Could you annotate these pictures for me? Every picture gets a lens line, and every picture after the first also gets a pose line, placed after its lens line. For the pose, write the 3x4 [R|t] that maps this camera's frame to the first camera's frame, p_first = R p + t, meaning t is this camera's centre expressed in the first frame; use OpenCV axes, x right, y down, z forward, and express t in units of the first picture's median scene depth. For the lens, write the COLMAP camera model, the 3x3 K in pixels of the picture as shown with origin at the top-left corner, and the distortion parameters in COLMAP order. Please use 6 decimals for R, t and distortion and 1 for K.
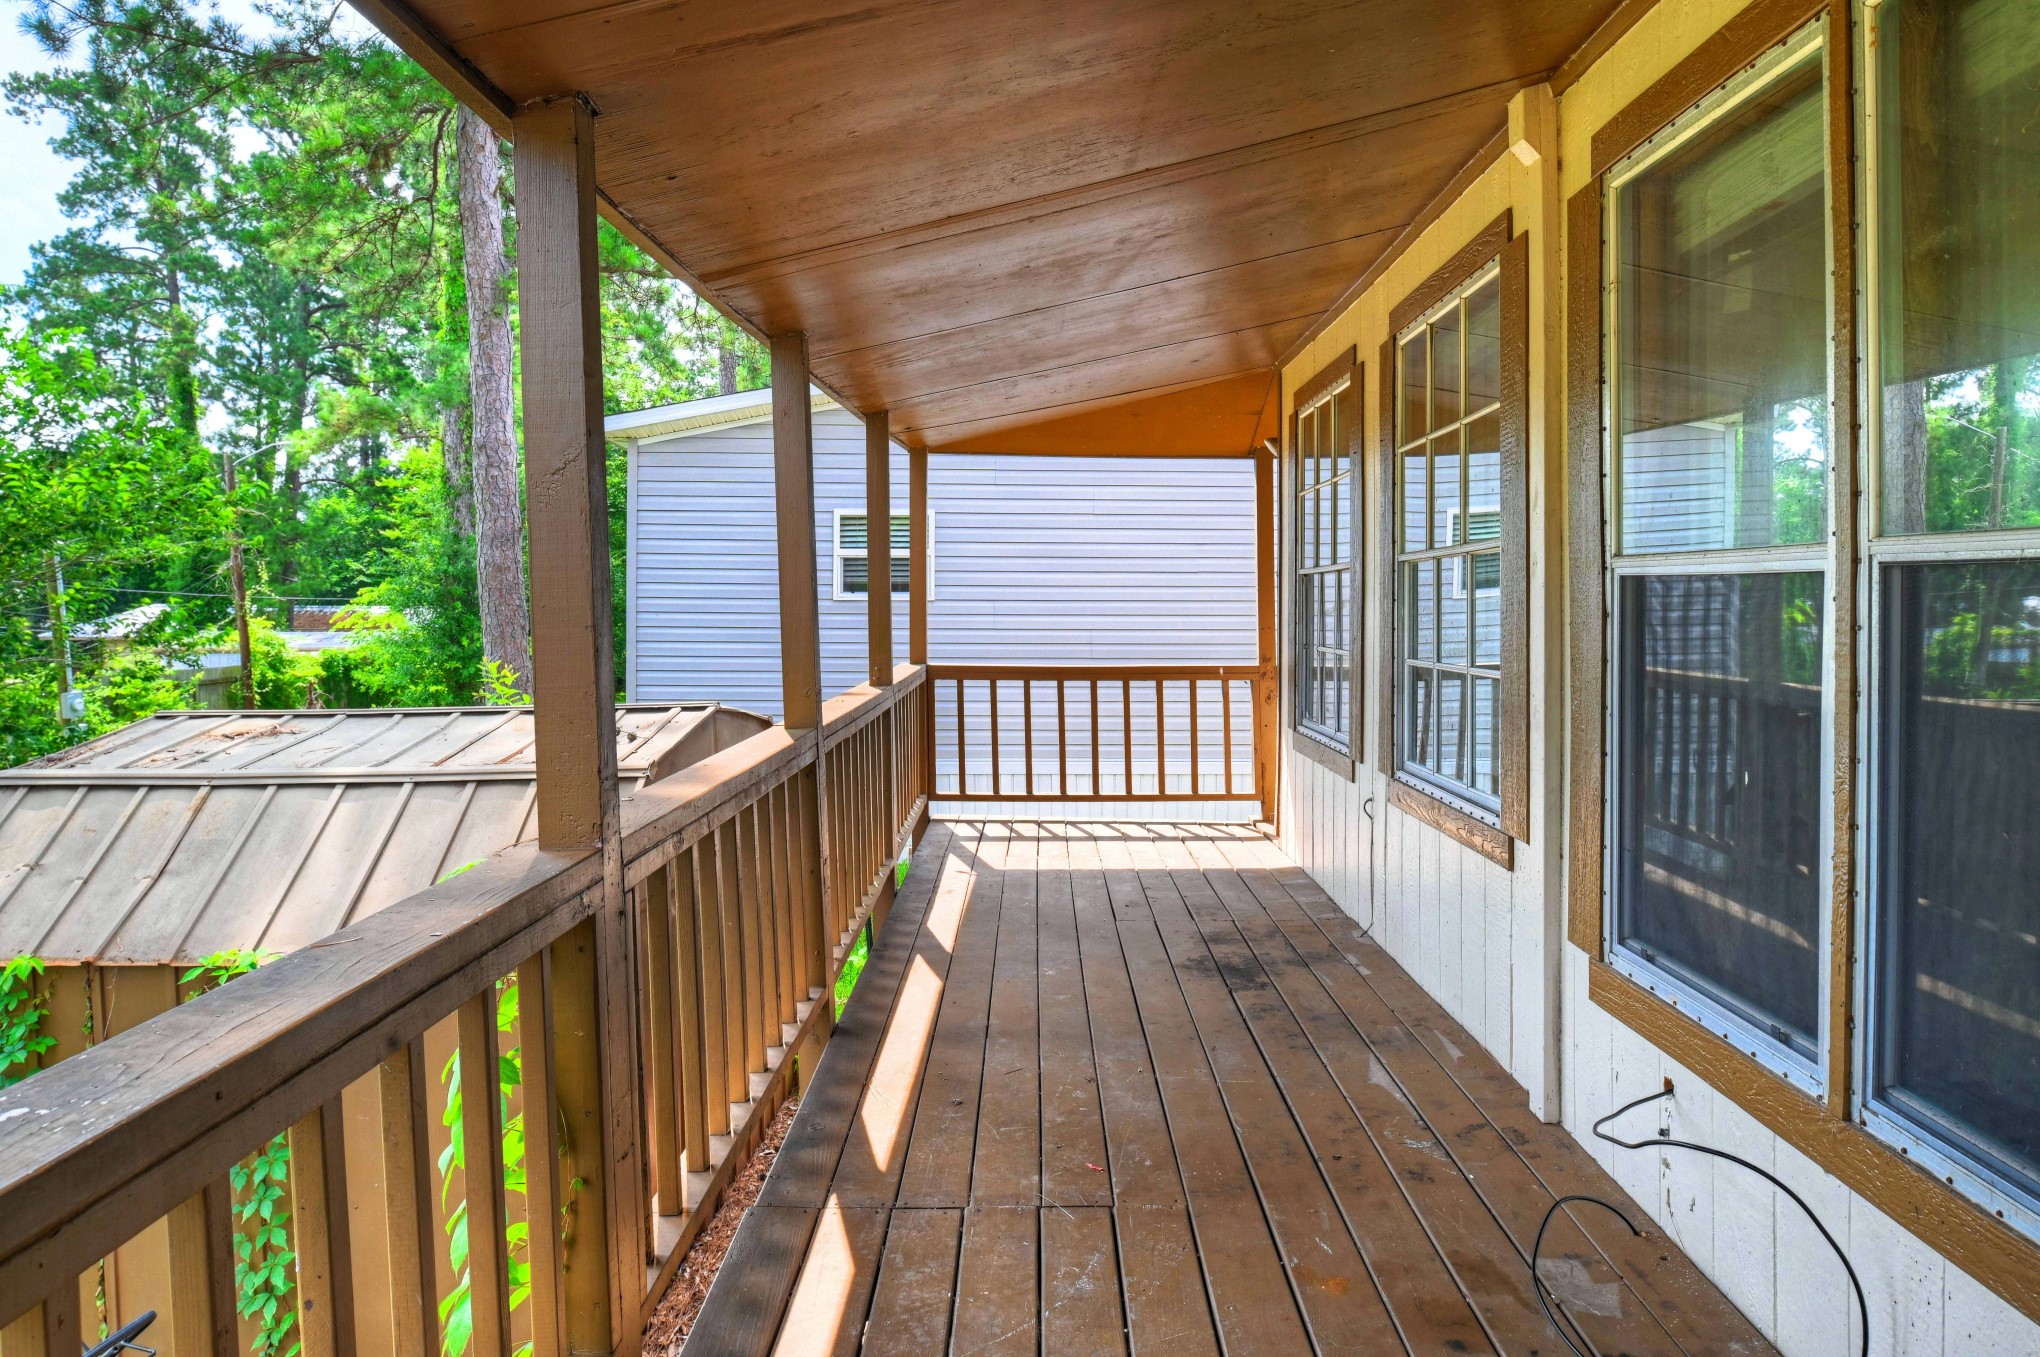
lens RADIAL K [[1399.3, 0, 1027.9], [0, 1399.3, 667.2], [0, 0, 1]] dist [-0.033161, -0.001021]
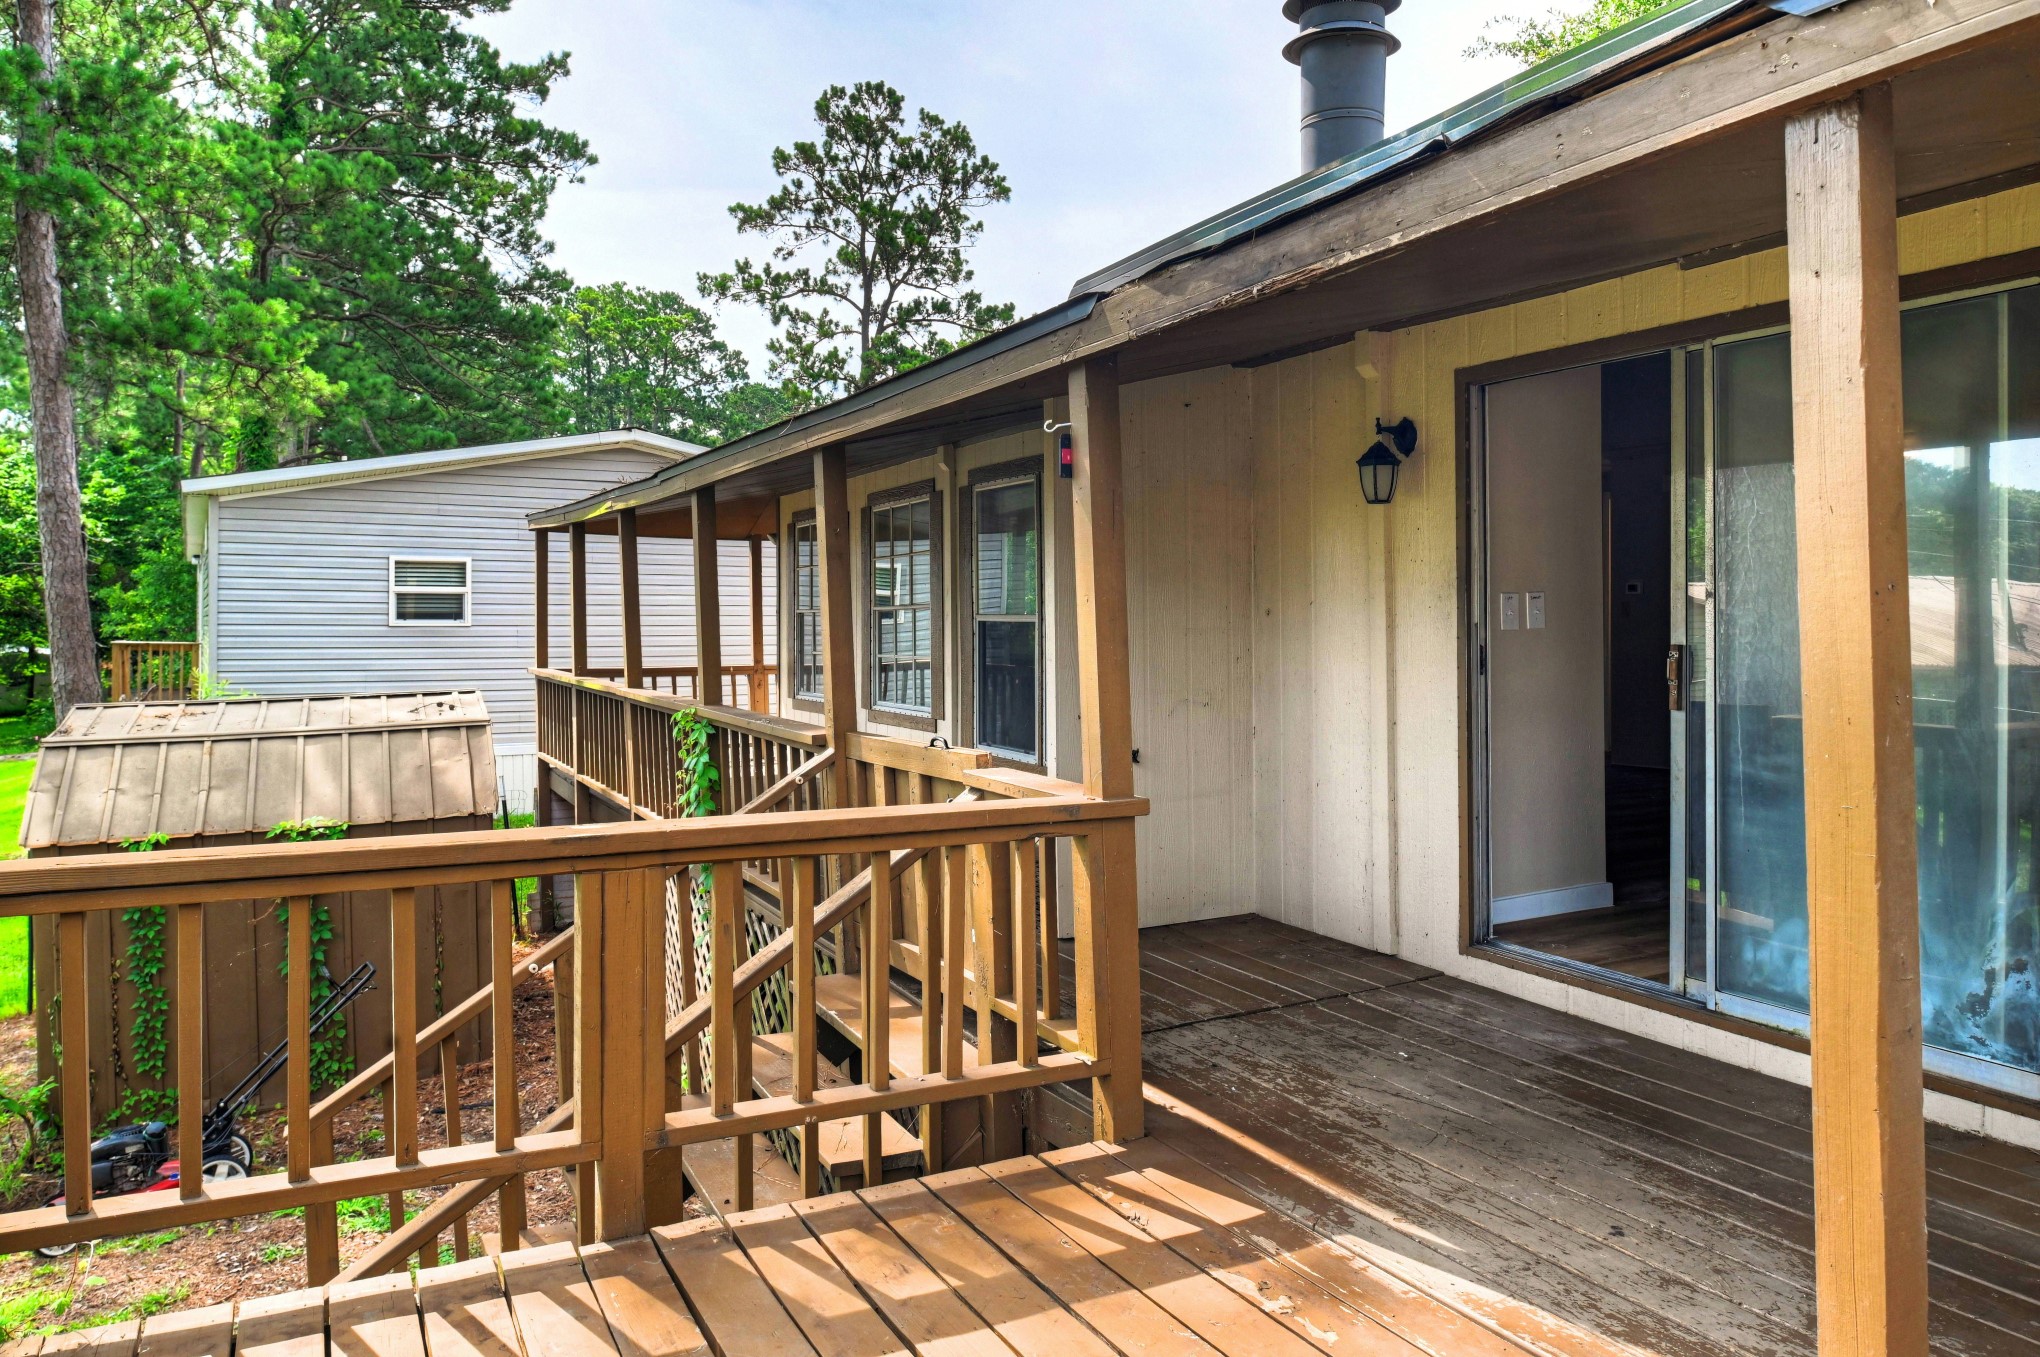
lens RADIAL K [[1399.3, 0, 1025.9], [0, 1399.3, 662.0], [0, 0, 1]] dist [-0.033161, -0.001021]
pose [[0.889249, -0.014757, 0.457186, -0.201592], [0.023143, 0.999651, -0.012747, 0.014775], [-0.456838, 0.021916, 0.889280, -0.401338]]
